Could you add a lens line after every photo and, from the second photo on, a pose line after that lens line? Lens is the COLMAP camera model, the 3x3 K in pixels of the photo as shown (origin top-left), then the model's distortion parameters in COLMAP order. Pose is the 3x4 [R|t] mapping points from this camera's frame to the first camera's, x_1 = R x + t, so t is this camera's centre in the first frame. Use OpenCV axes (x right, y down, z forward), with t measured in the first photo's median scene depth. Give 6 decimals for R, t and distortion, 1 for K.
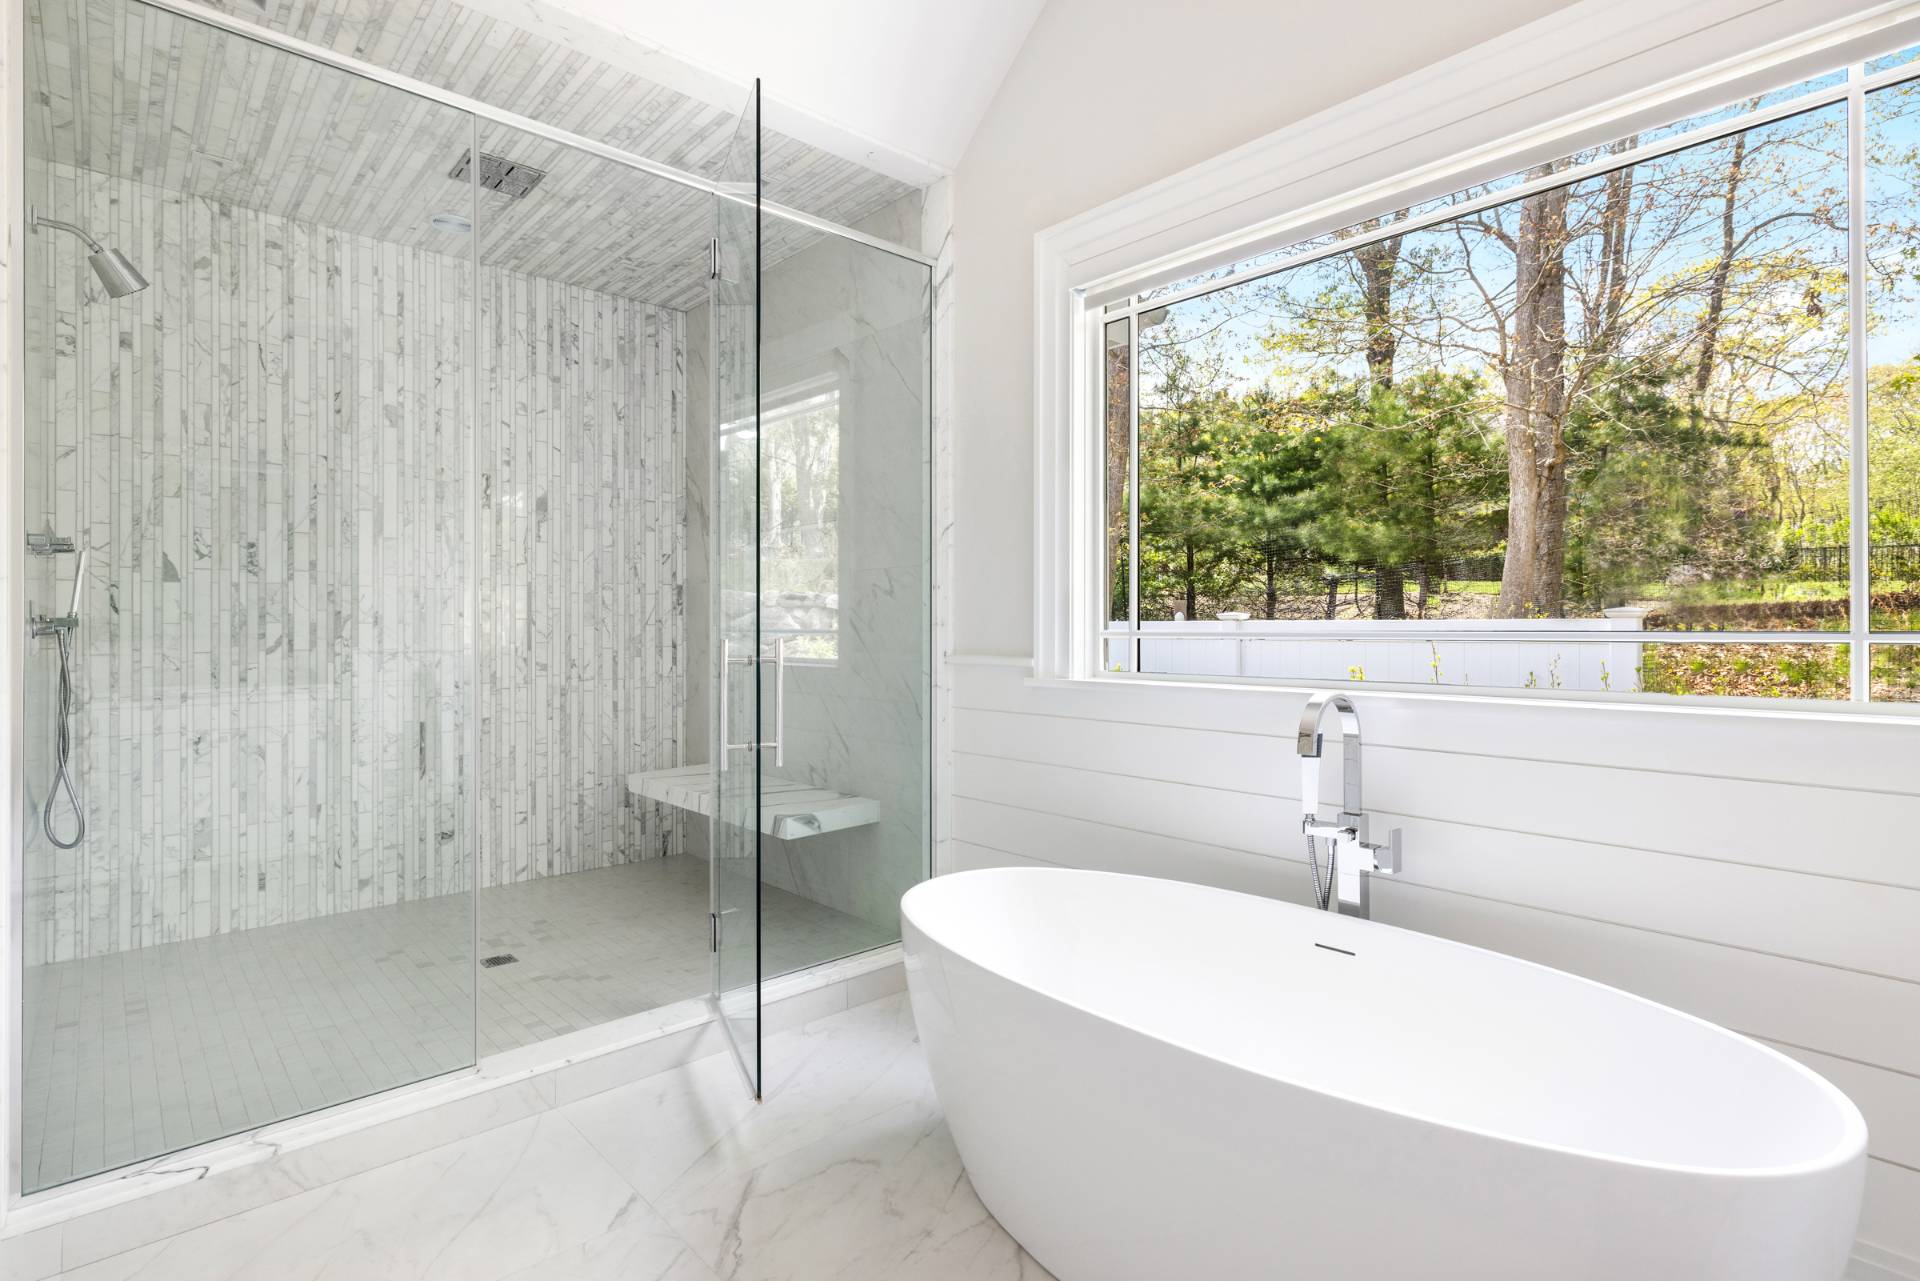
lens RADIAL K [[951.1, 0, 962.5], [0, 951.1, 614.7], [0, 0, 1]] dist [0.000212, 0.000437]
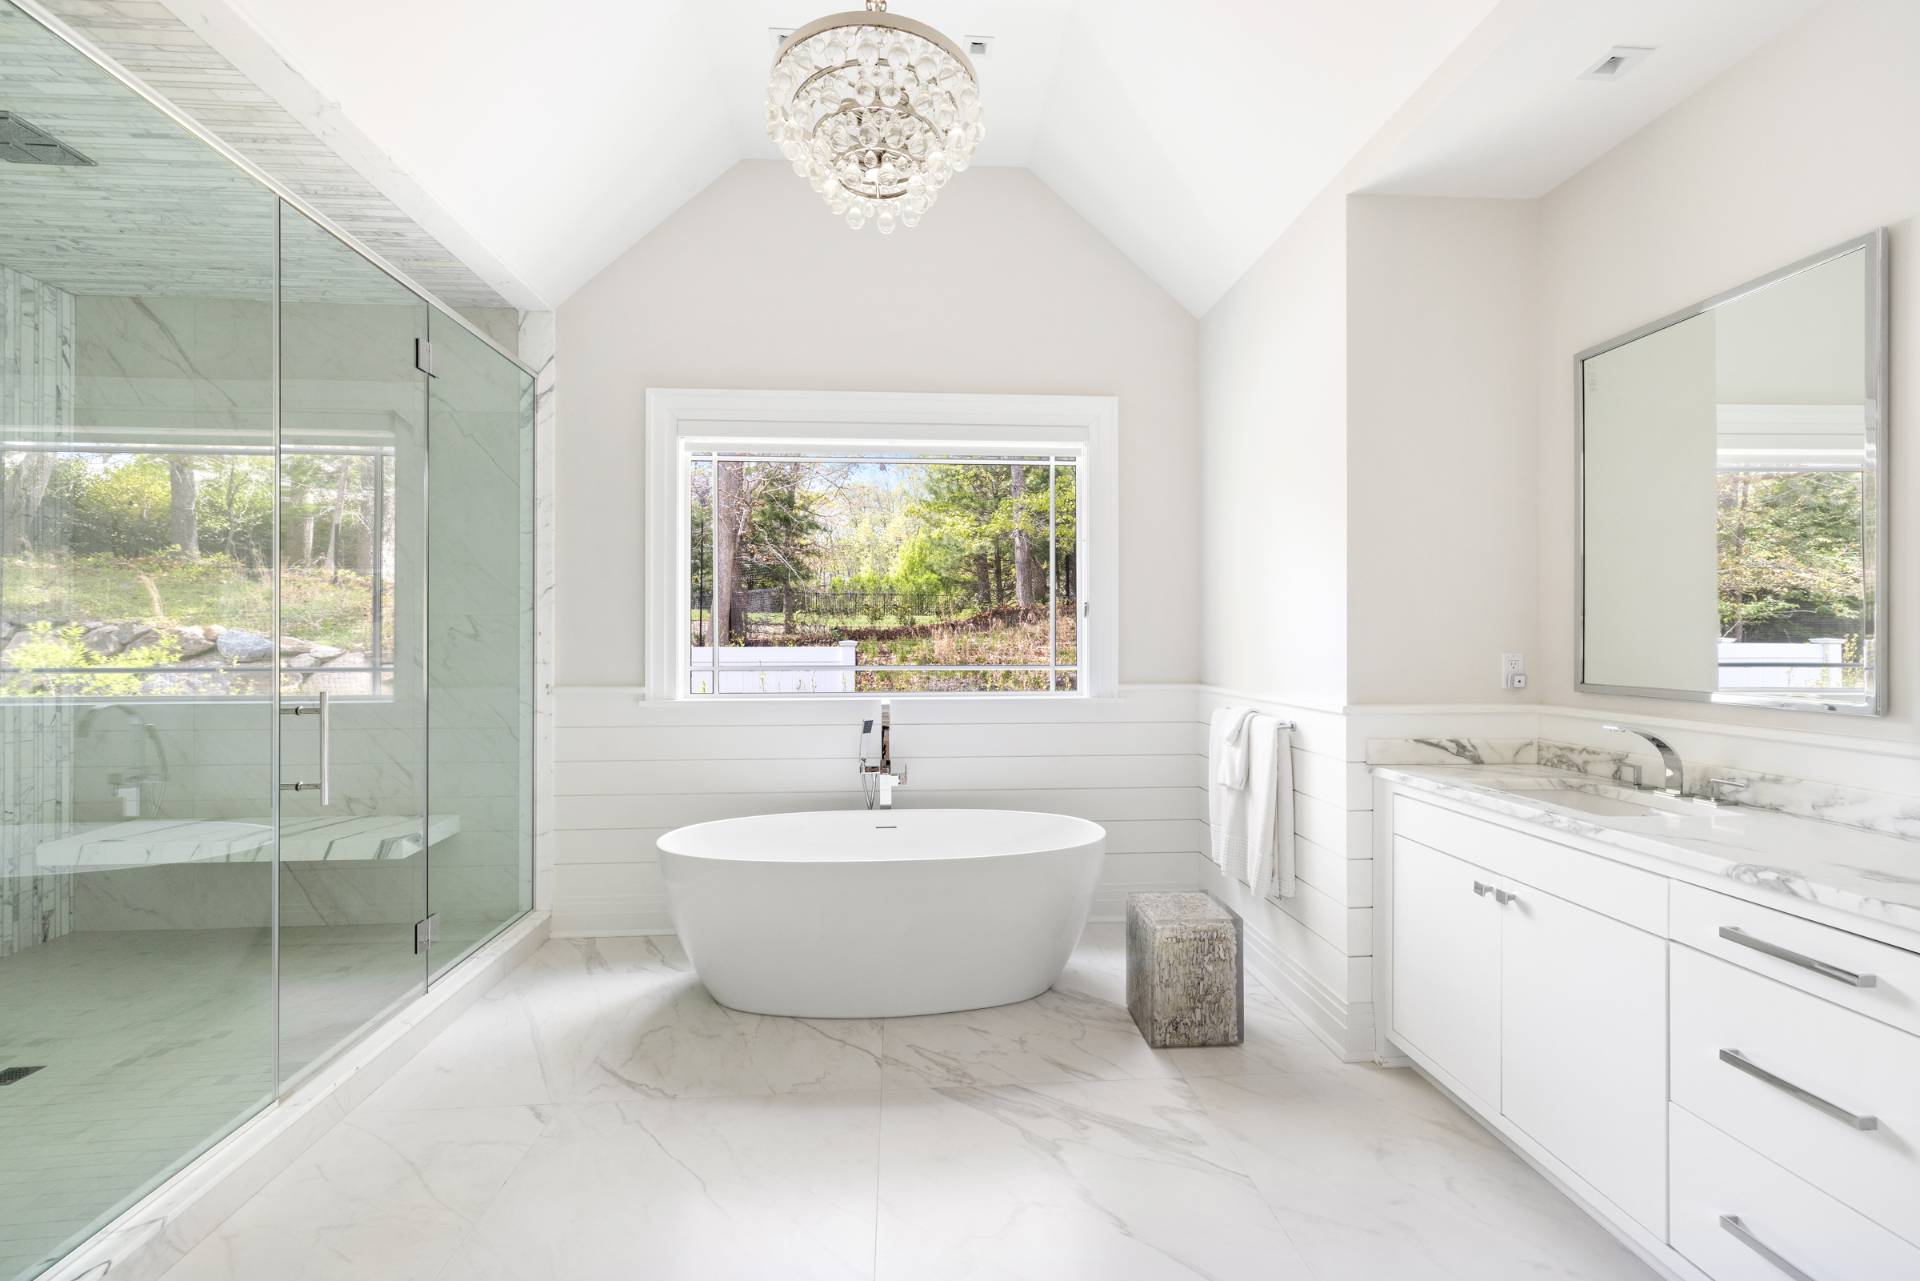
lens RADIAL K [[814.8, 0, 963.0], [0, 814.8, 617.7], [0, 0, 1]] dist [0.009002, 0.000282]
pose [[0.615842, 0.021518, 0.787576, -0.535481], [-0.012365, 0.999768, -0.017647, -0.037937], [-0.787773, 0.001129, 0.615965, -0.112731]]
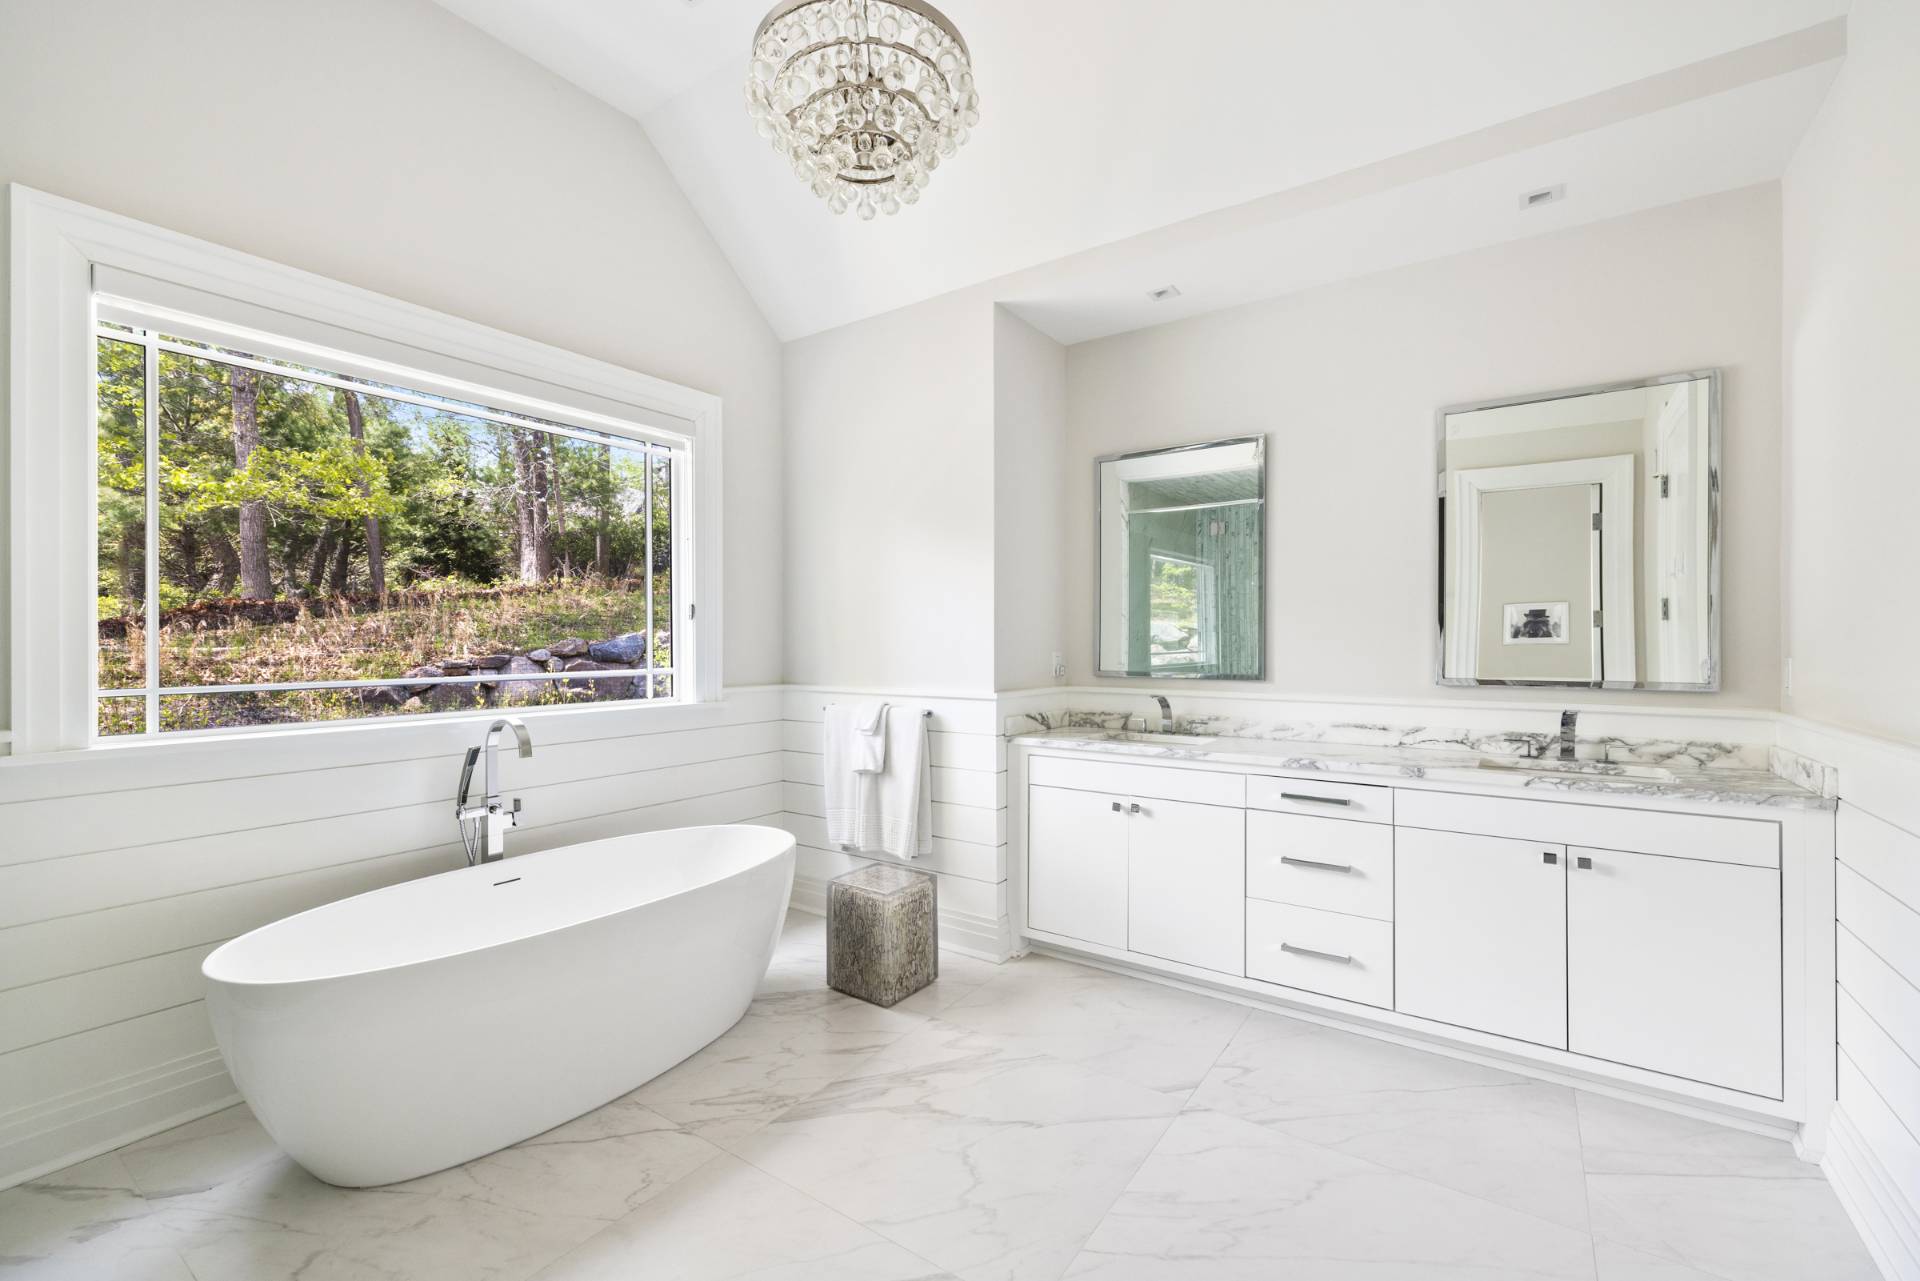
lens RADIAL K [[810.0, 0, 962.0], [0, 810.0, 619.7], [0, 0, 1]] dist [-0.000069, 0.000664]
pose [[-0.228841, 0.026137, 0.973113, -0.672492], [-0.014979, 0.999427, -0.030366, -0.032278], [-0.973349, -0.021525, -0.228318, 0.358589]]
